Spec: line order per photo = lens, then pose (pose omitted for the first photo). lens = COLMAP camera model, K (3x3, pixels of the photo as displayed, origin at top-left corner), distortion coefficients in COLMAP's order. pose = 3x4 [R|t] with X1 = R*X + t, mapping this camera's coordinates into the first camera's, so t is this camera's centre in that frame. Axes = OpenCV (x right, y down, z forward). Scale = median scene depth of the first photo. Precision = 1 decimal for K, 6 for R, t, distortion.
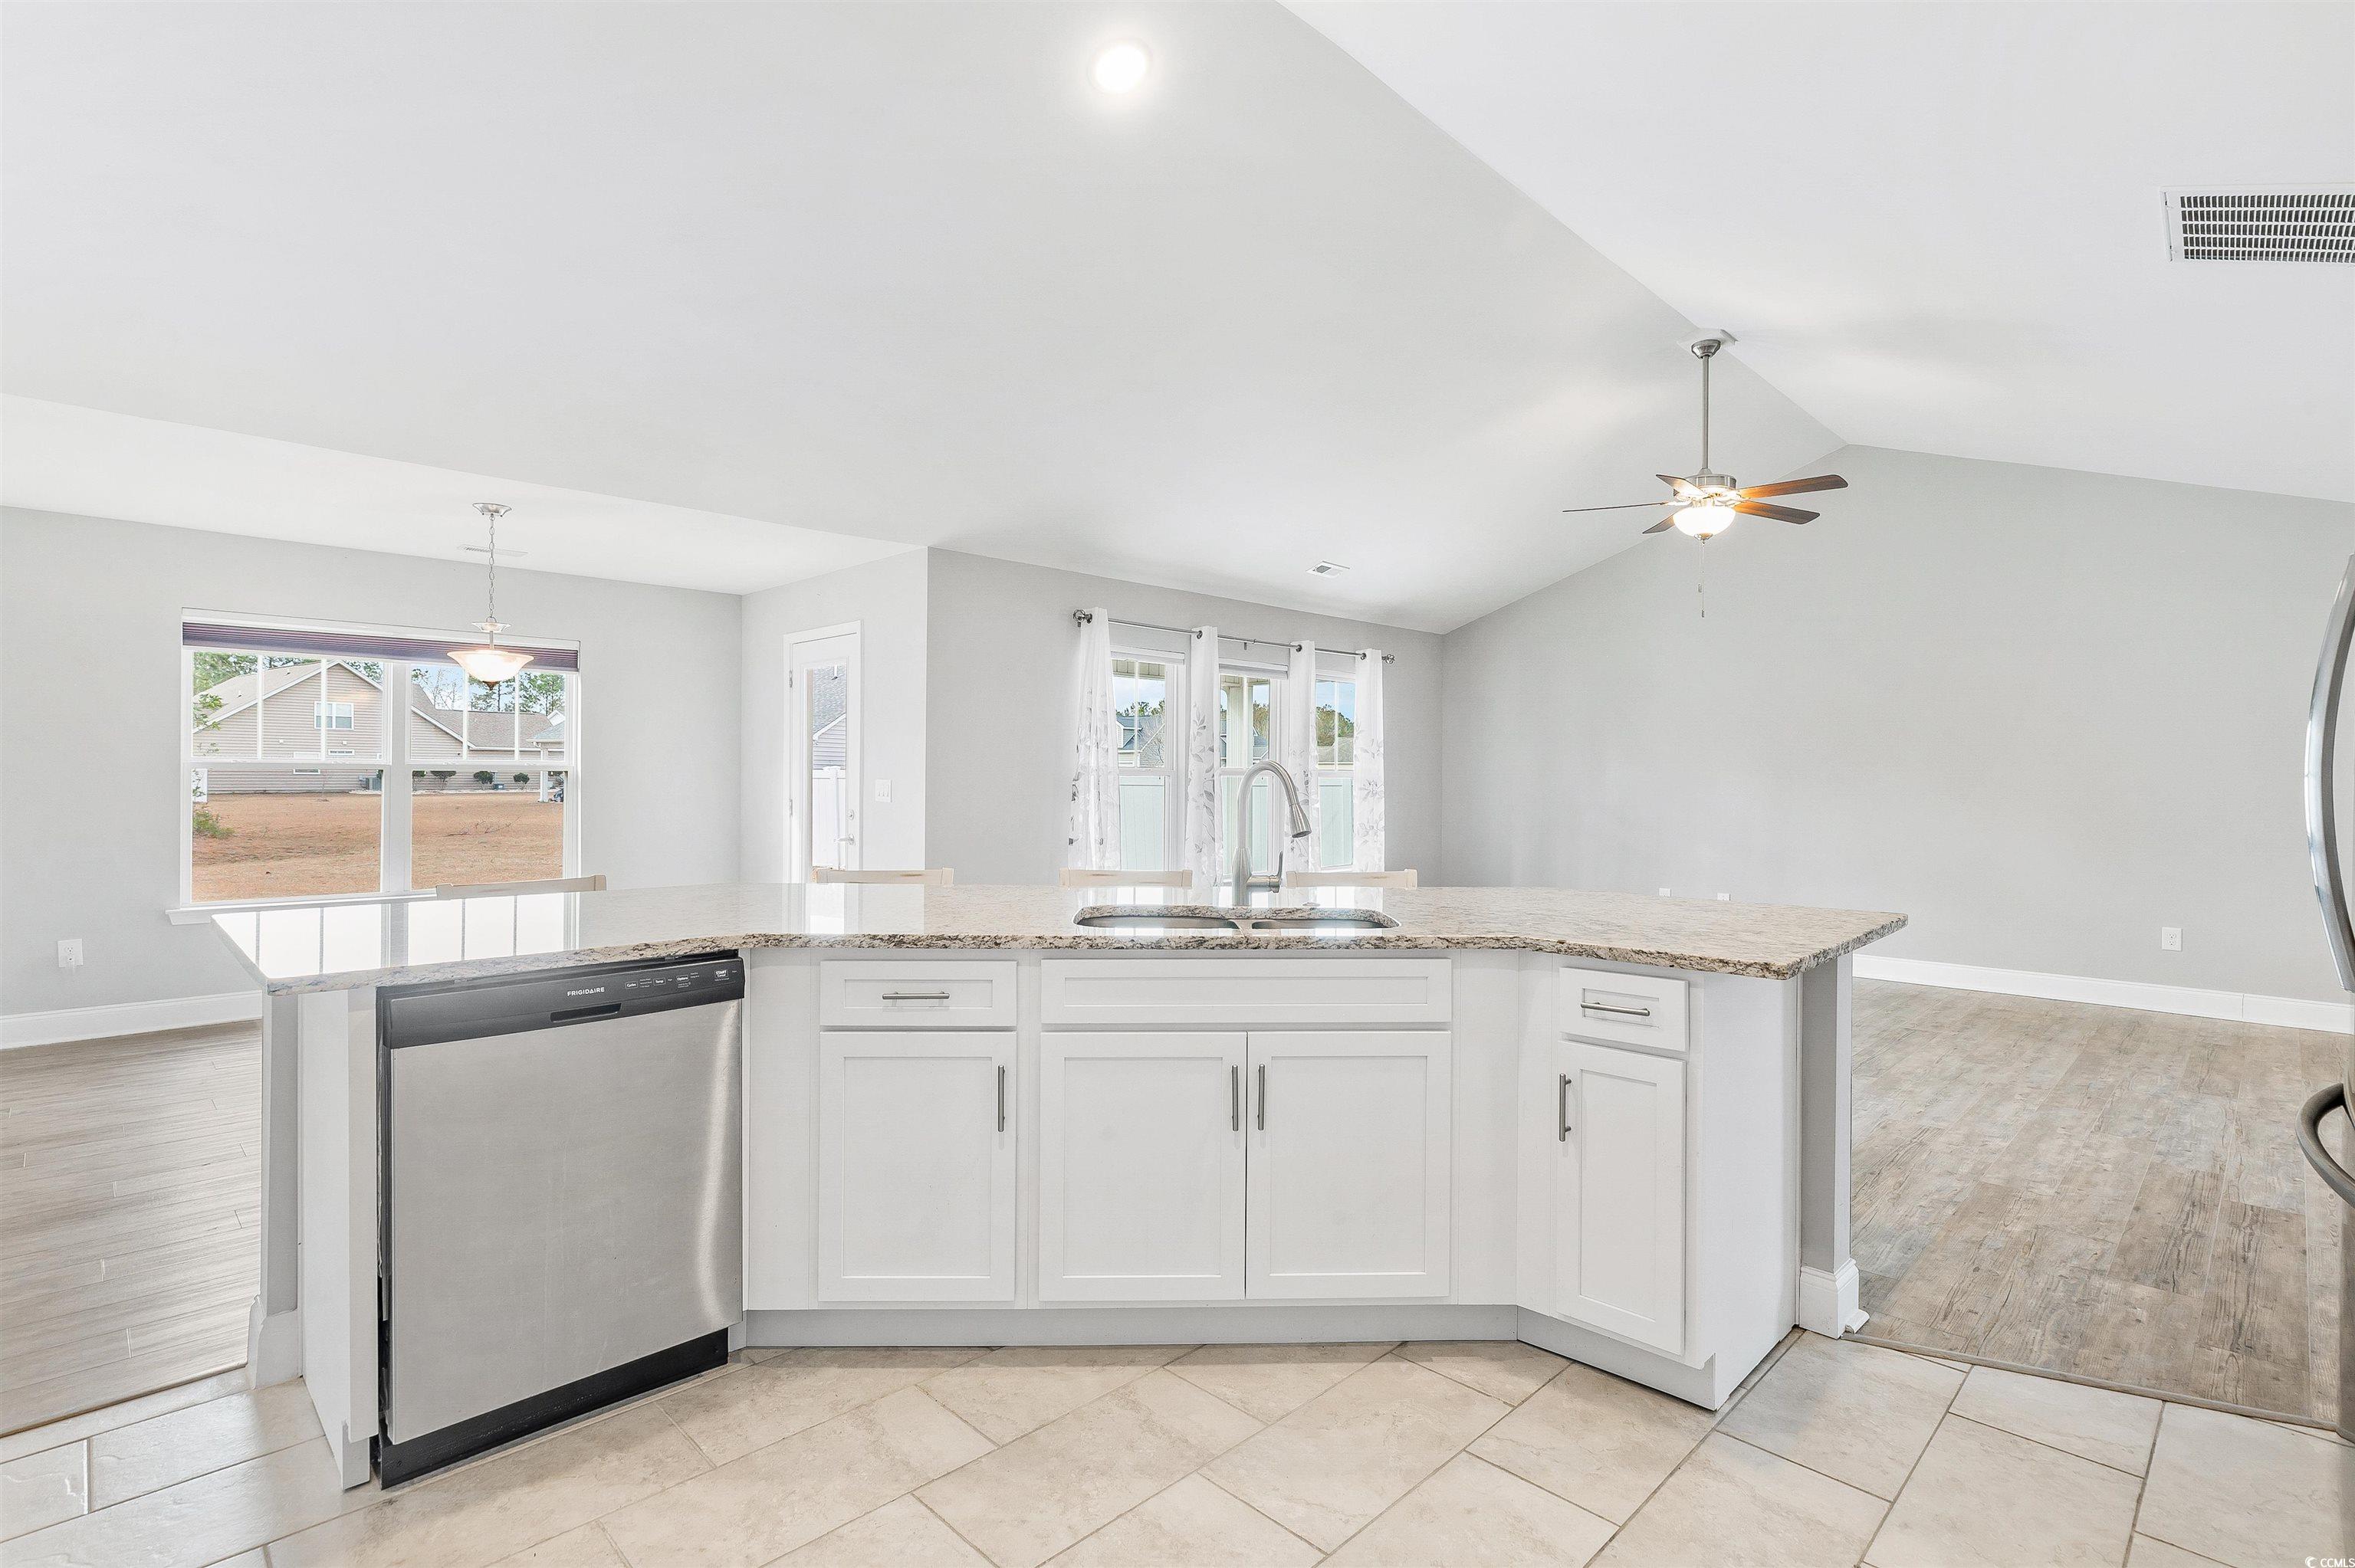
lens RADIAL K [[1129.2, 0, 1178.7], [0, 1129.2, 776.6], [0, 0, 1]] dist [-0.006422, 0.002605]
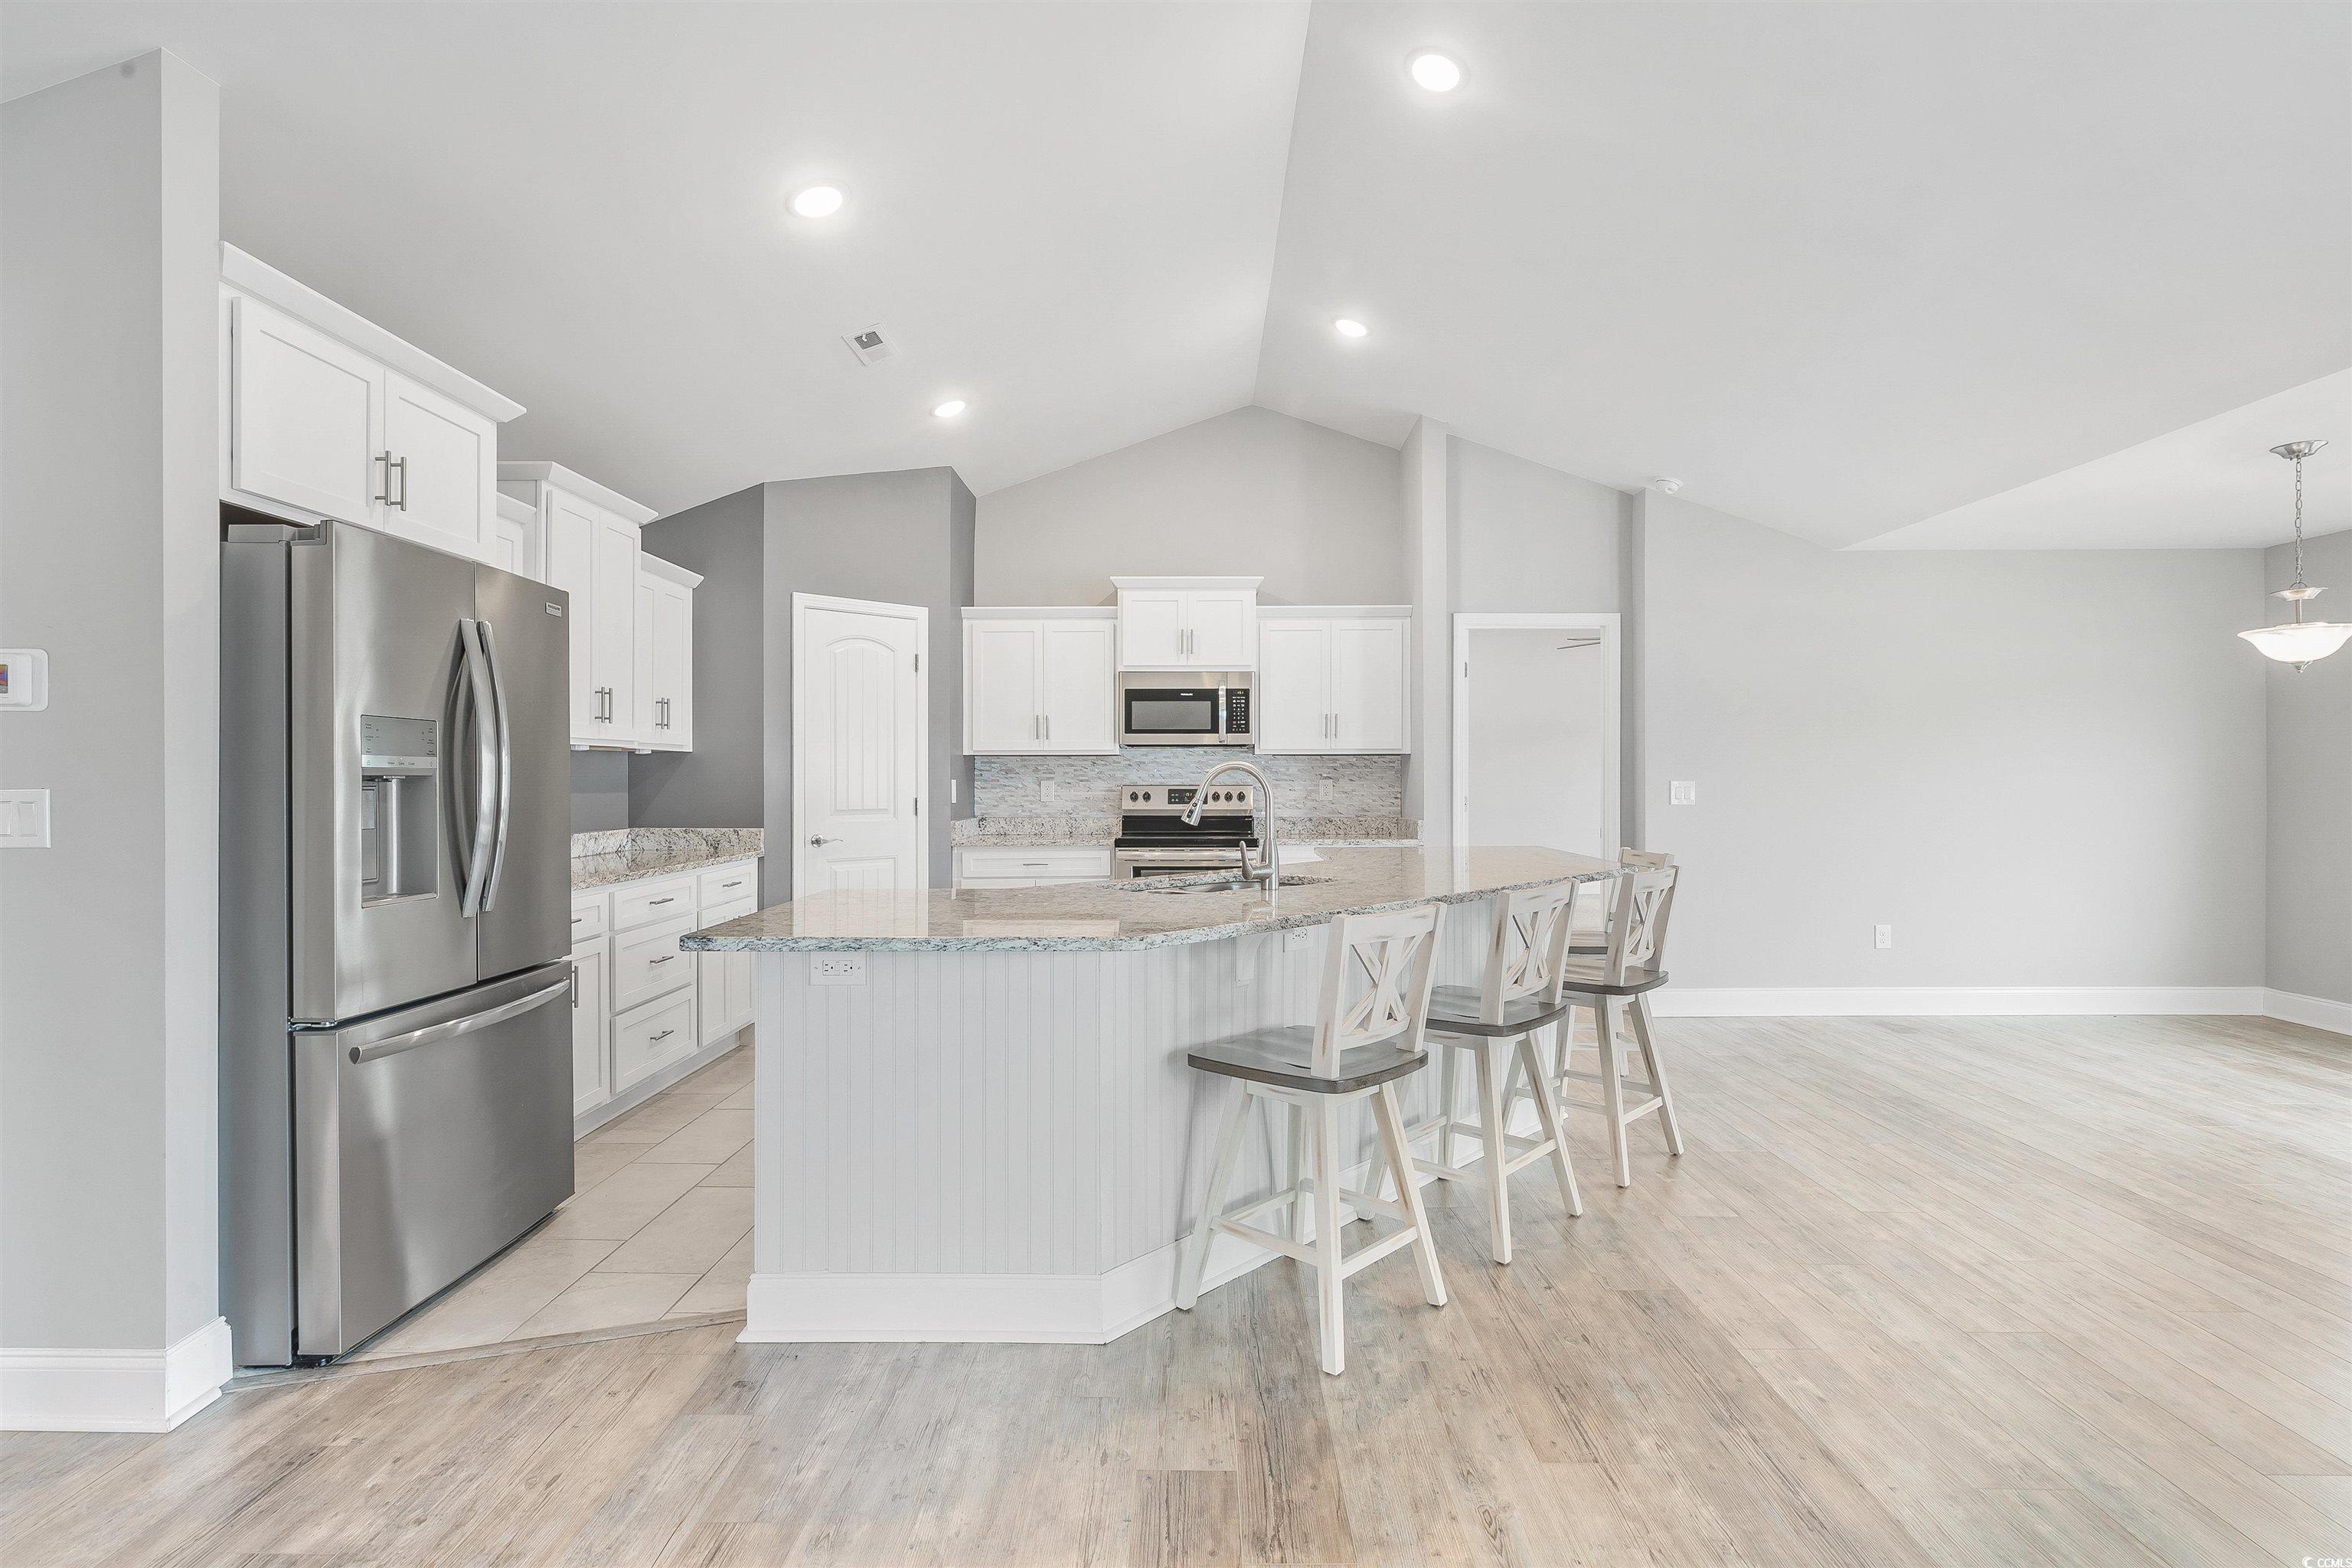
lens RADIAL K [[1127.9, 0, 1171.6], [0, 1127.9, 785.0], [0, 0, 1]] dist [-0.006422, 0.002605]
pose [[-0.725528, 0.001038, -0.688191, 0.799345], [-0.003461, 0.999981, 0.005157, 0.004518], [0.688183, 0.006123, -0.725511, 1.550080]]
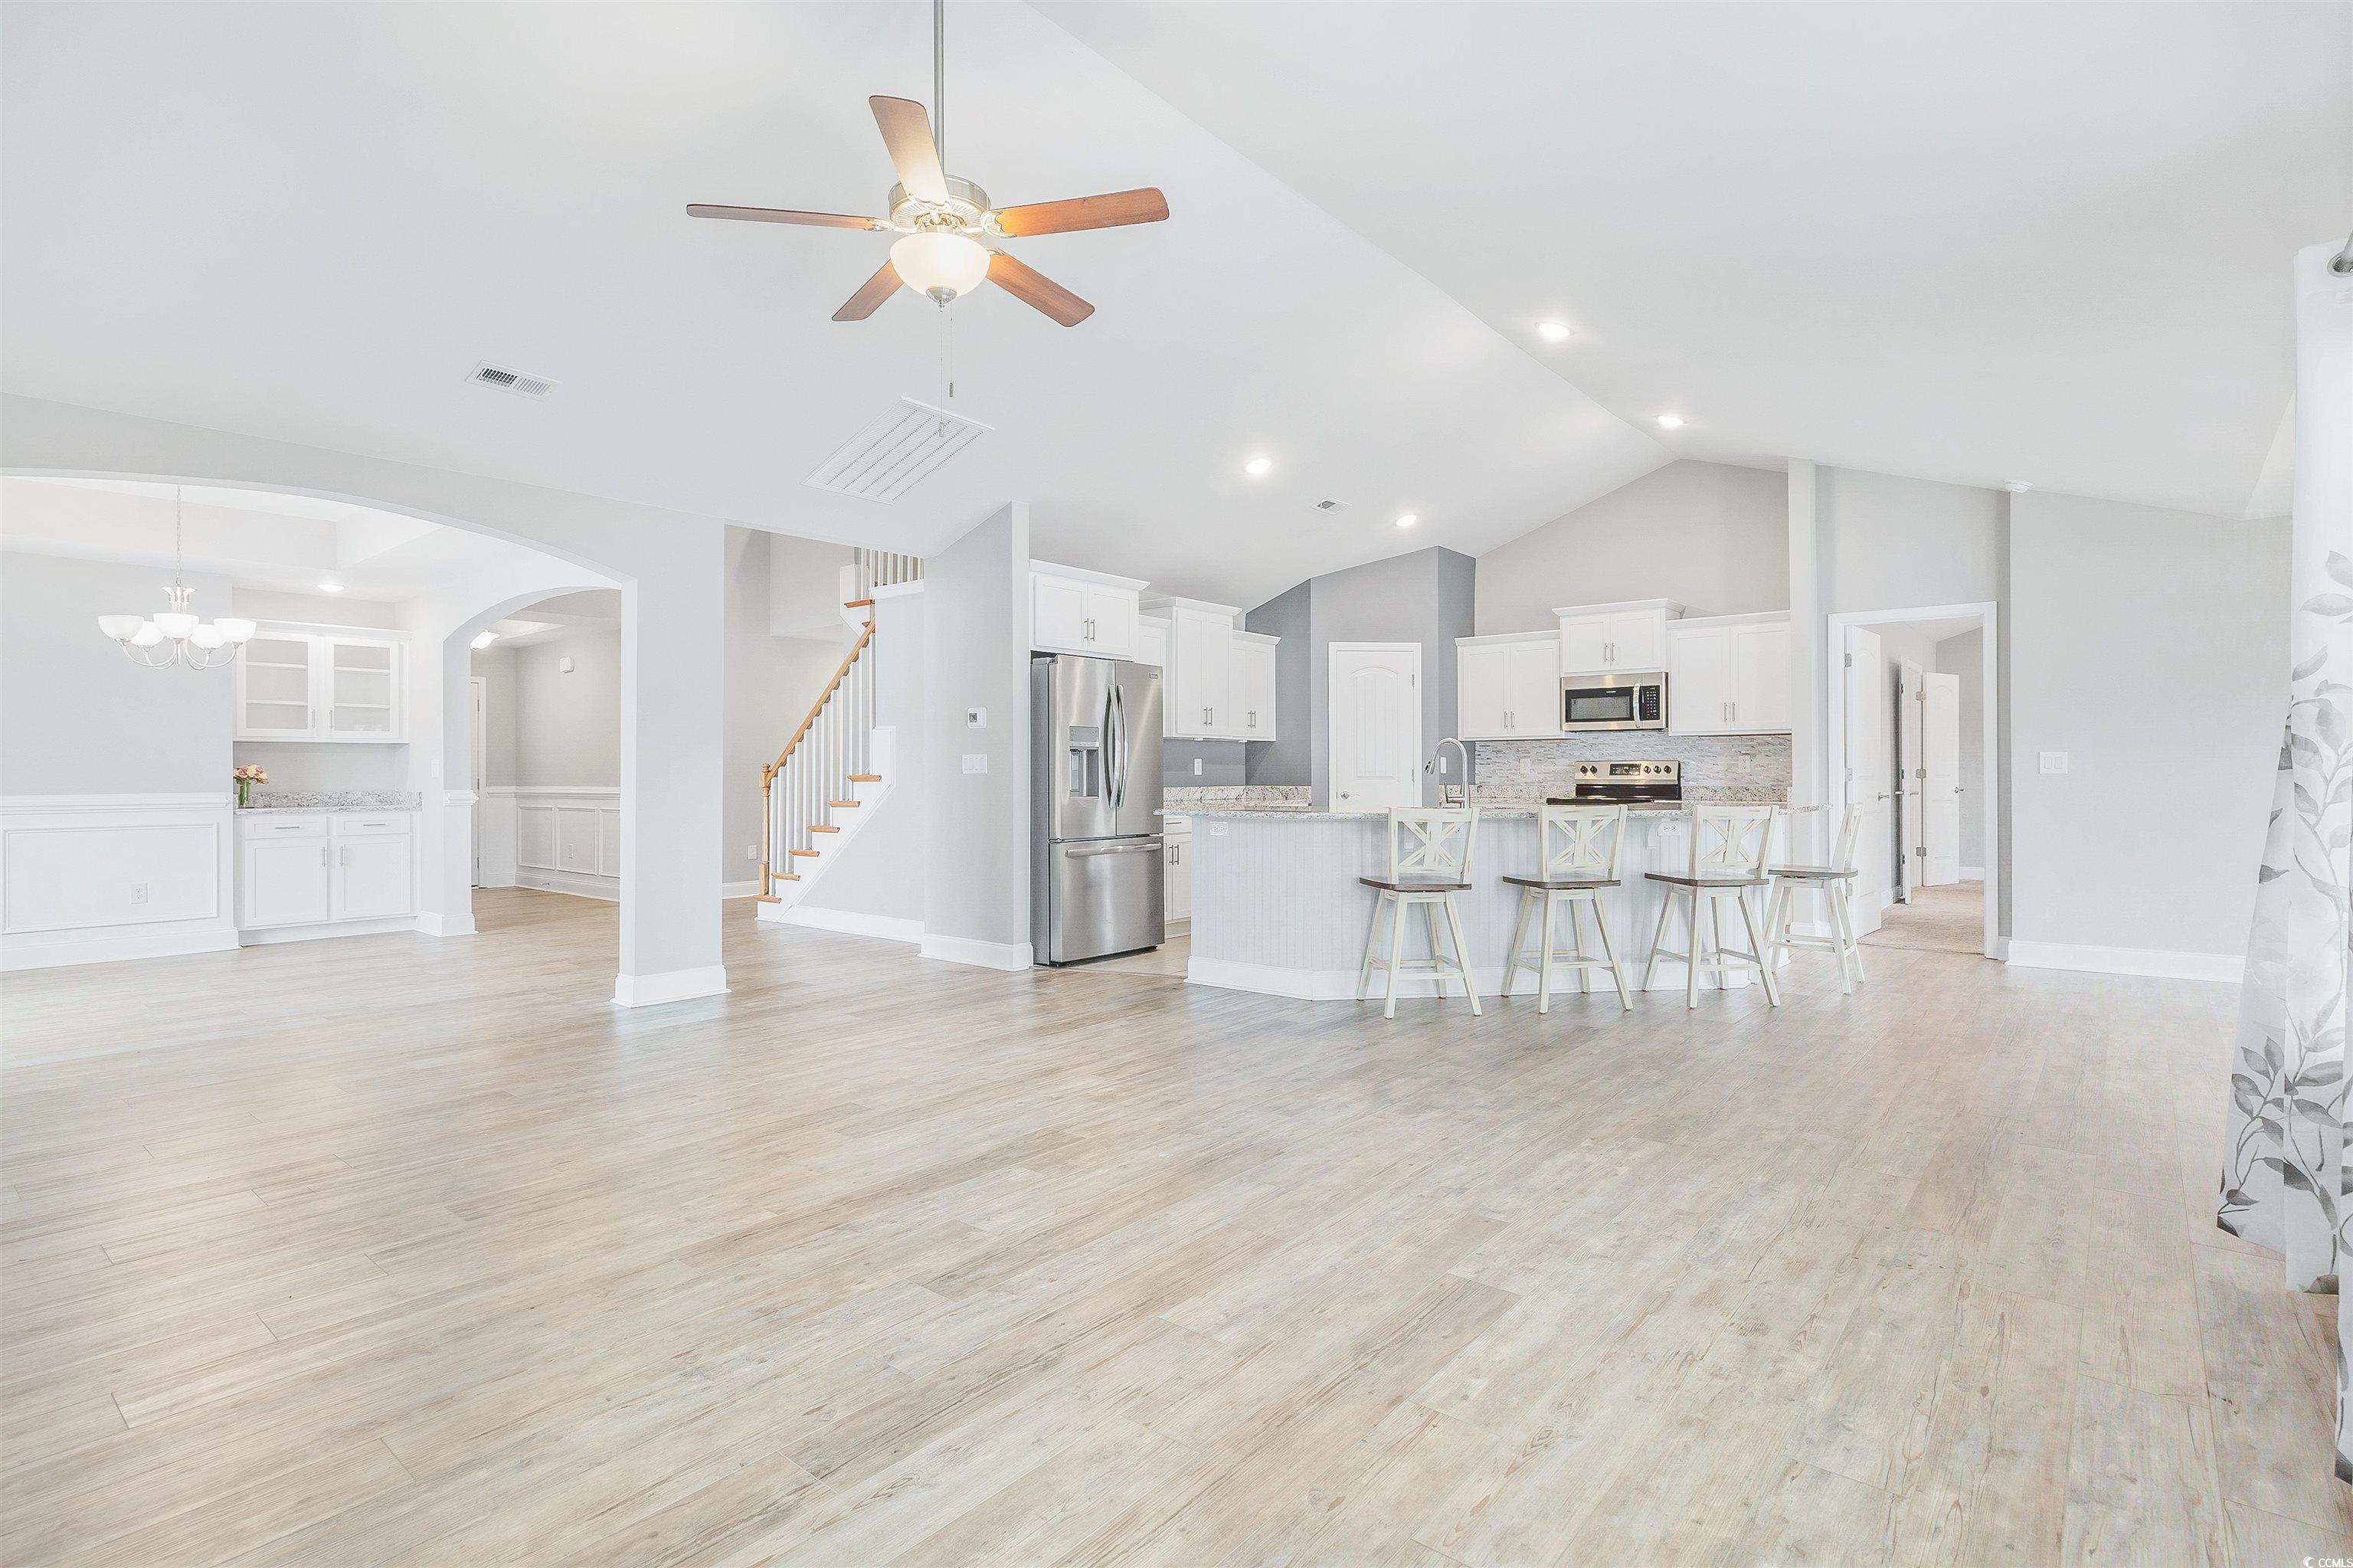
lens RADIAL K [[1128.4, 0, 1179.9], [0, 1128.4, 794.1], [0, 0, 1]] dist [-0.006422, 0.002605]
pose [[-0.996801, -0.000976, -0.079922, 0.641143], [-0.002463, 0.999826, 0.018503, 0.046143], [0.079890, 0.018640, -0.996629, 2.633968]]
